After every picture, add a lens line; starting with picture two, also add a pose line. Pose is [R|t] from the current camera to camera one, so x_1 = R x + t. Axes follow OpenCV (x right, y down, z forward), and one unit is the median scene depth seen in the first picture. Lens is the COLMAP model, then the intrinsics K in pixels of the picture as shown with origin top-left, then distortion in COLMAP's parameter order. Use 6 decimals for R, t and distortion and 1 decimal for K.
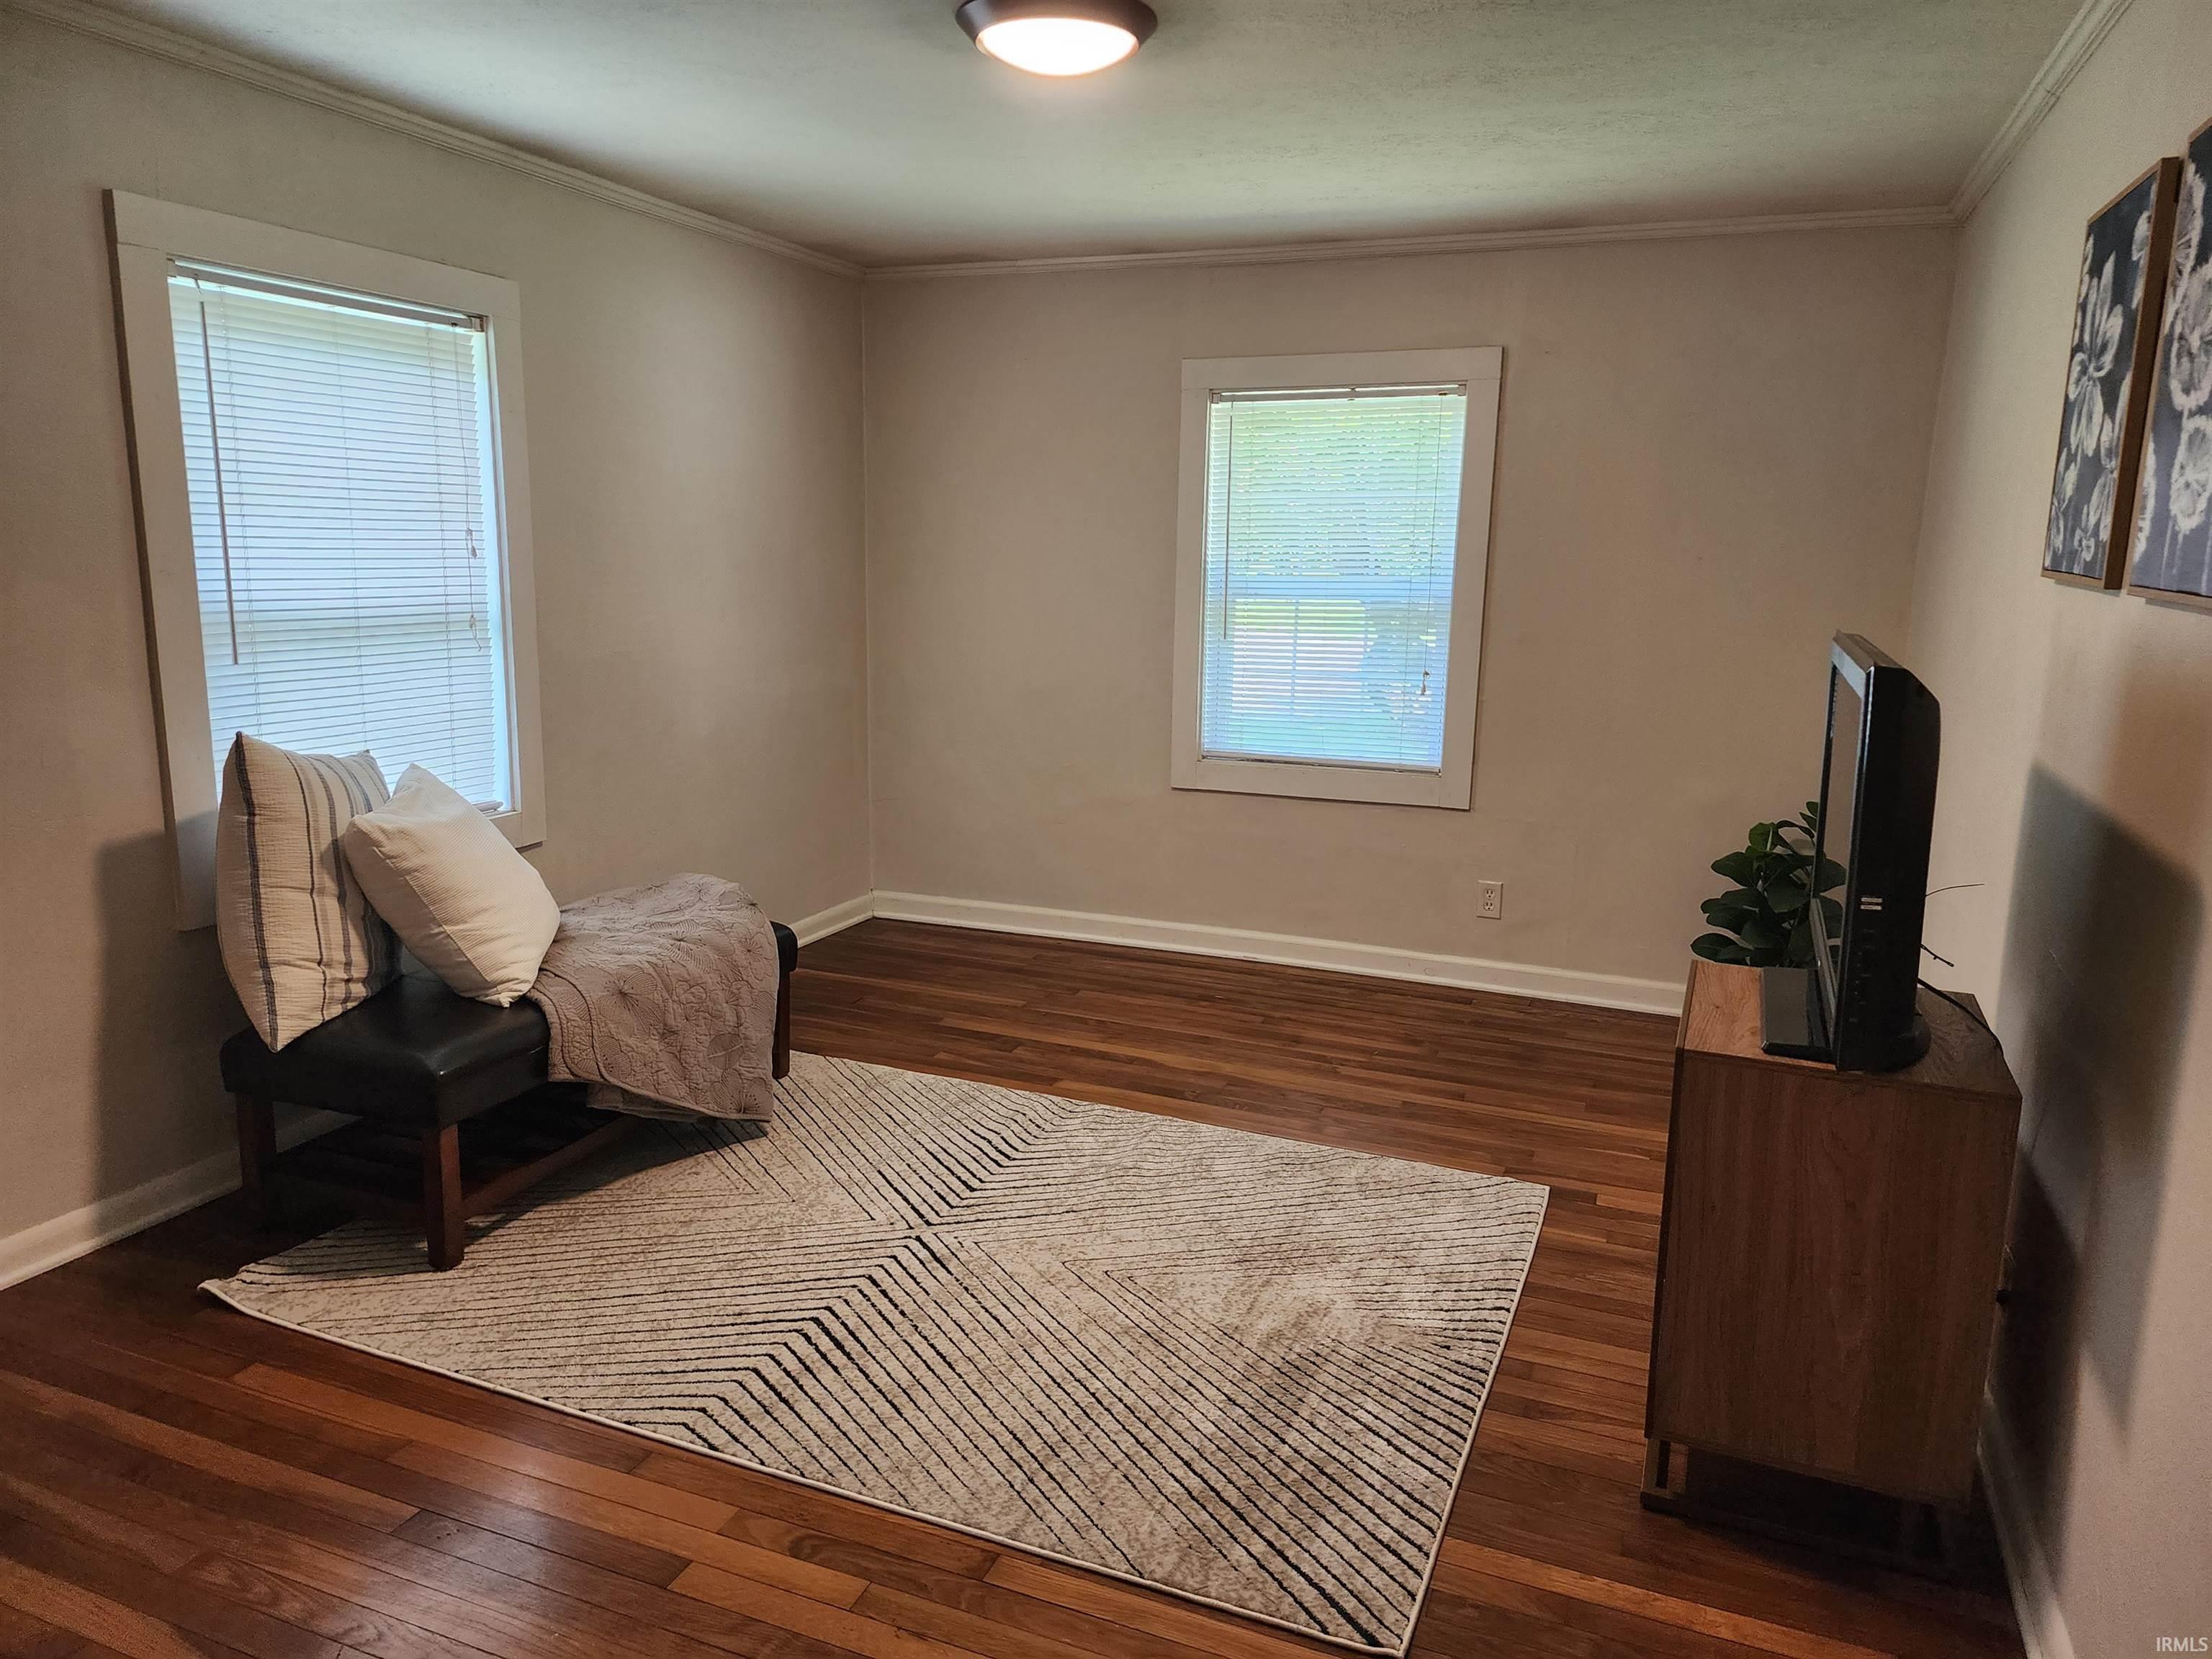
lens RADIAL K [[1487.1, 0, 1110.5], [0, 1487.1, 819.7], [0, 0, 1]] dist [0.033687, -0.002887]
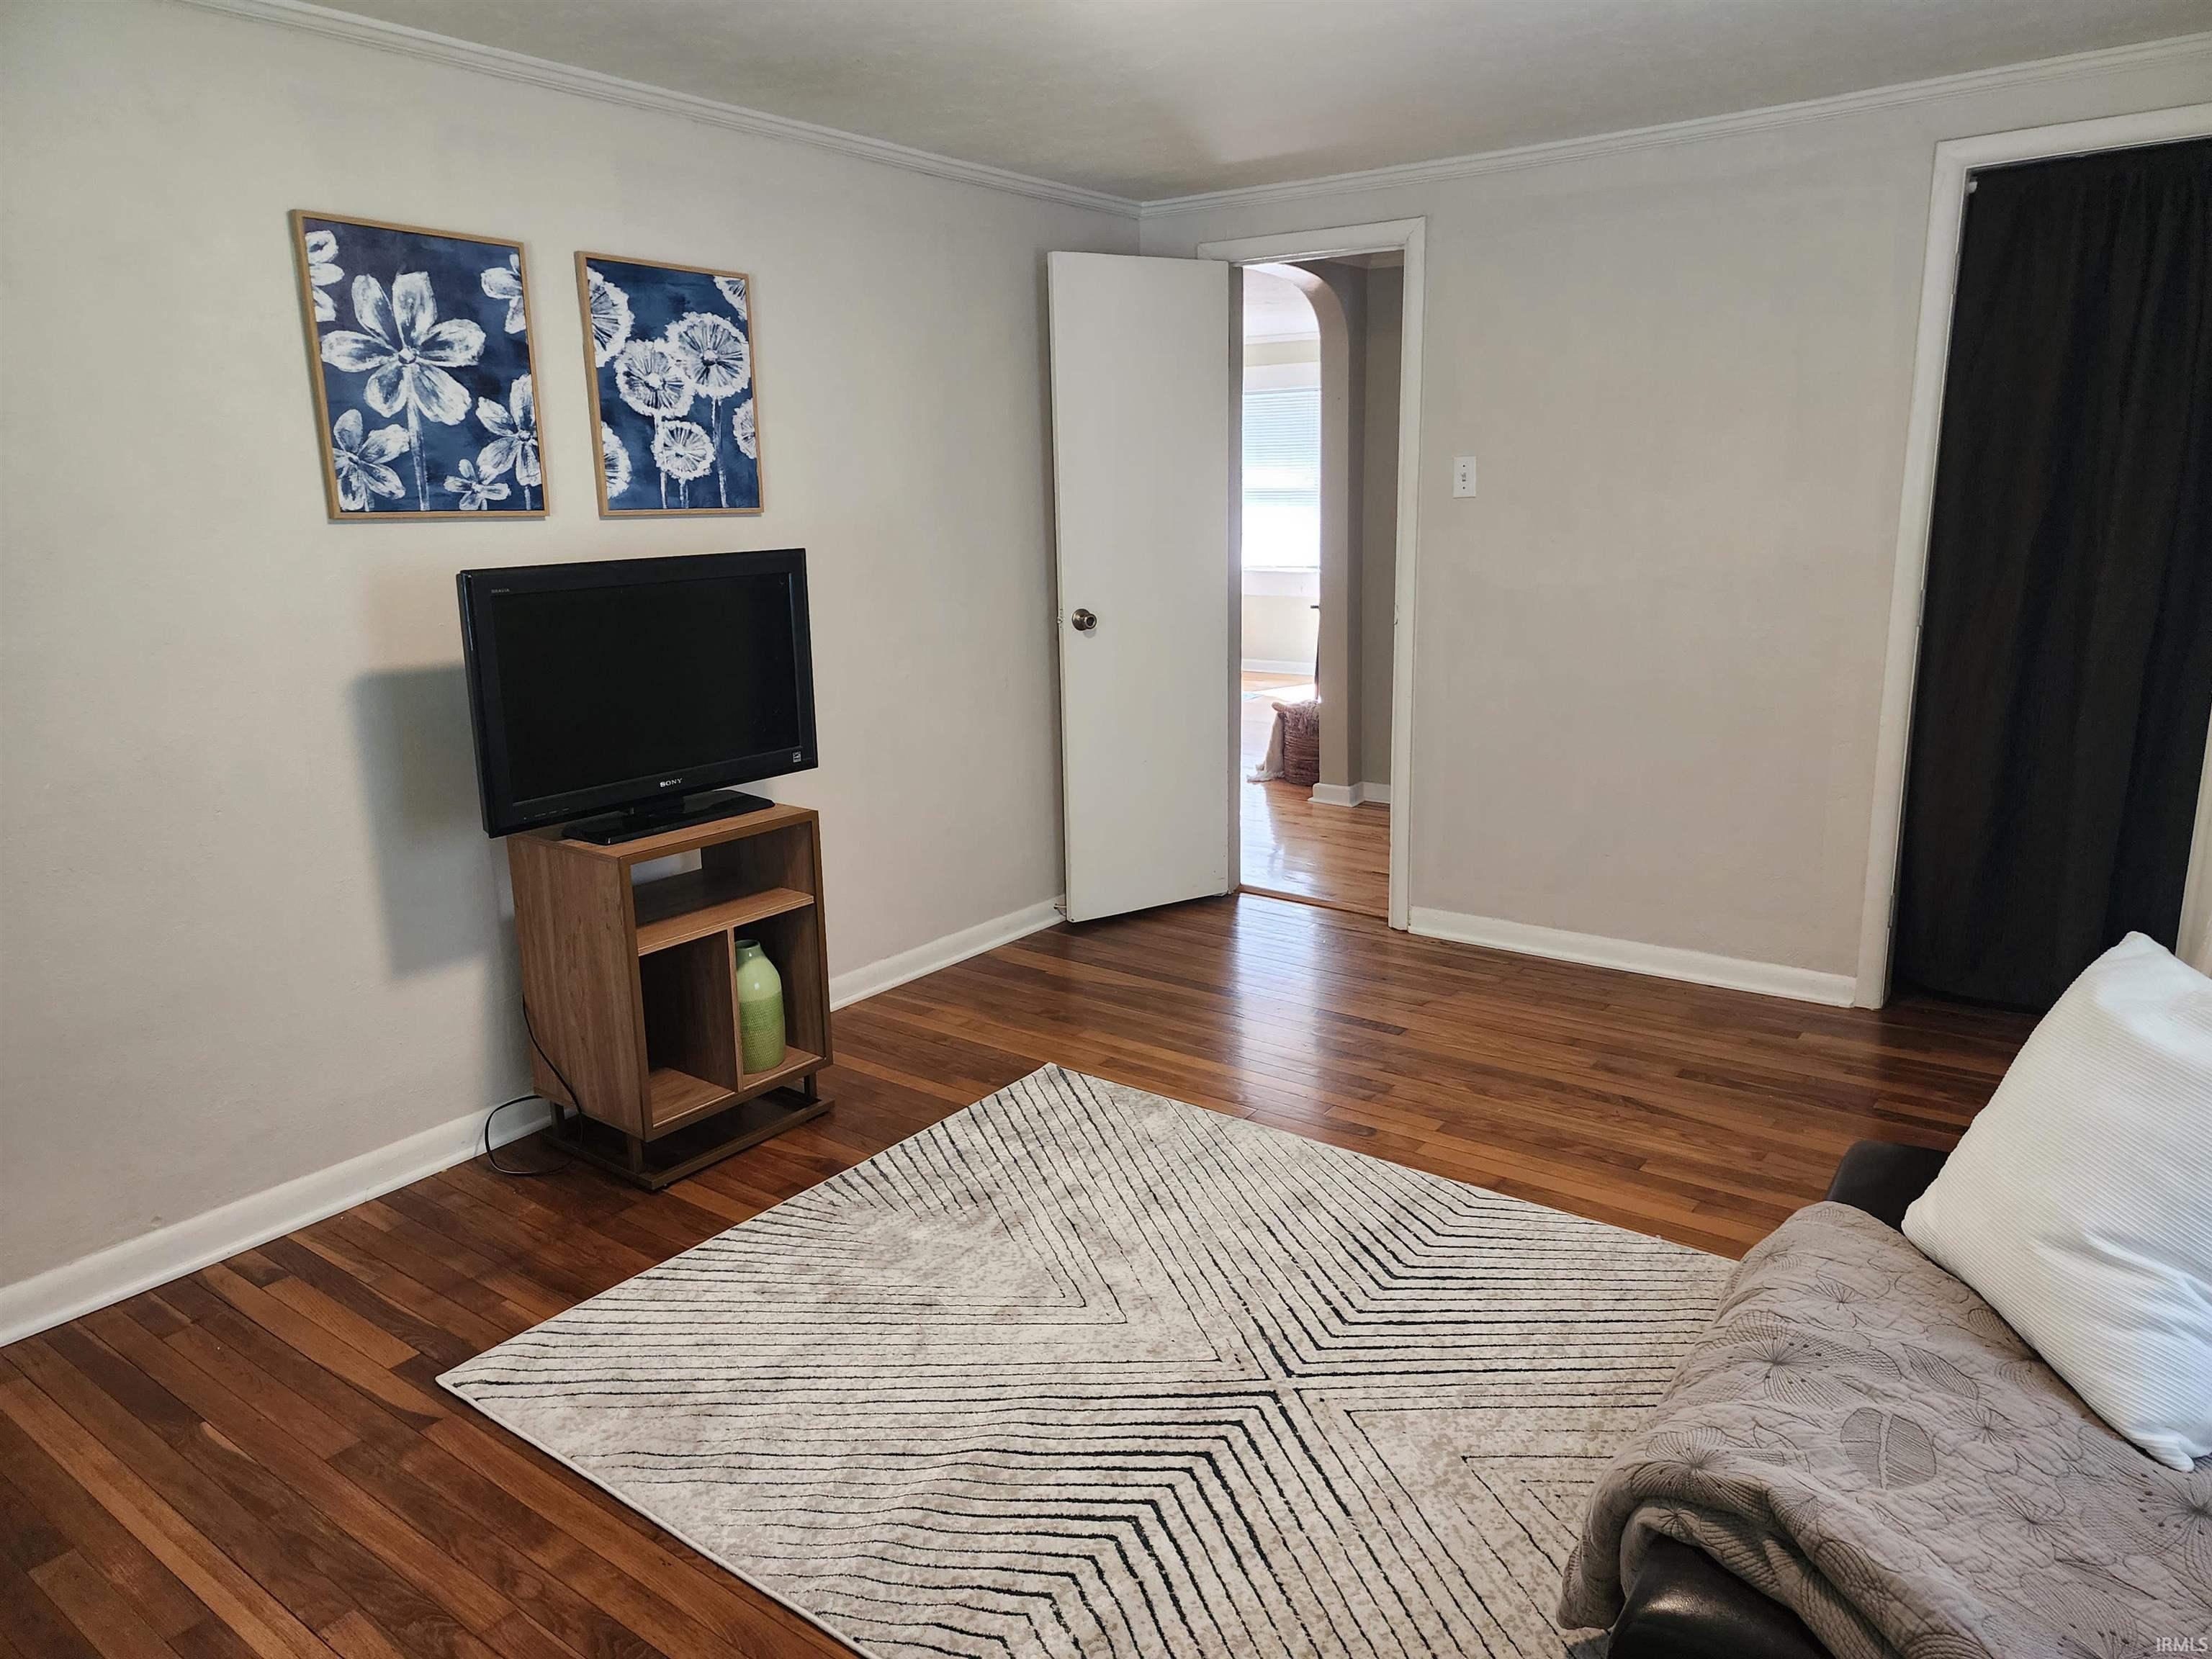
lens RADIAL K [[1487.1, 0, 1111.7], [0, 1487.1, 830.6], [0, 0, 1]] dist [0.033687, -0.002887]
pose [[-0.966900, -0.062539, 0.247373, -0.238476], [0.045691, 0.911388, 0.409004, -0.350709], [-0.251031, 0.406769, -0.878363, 1.767388]]
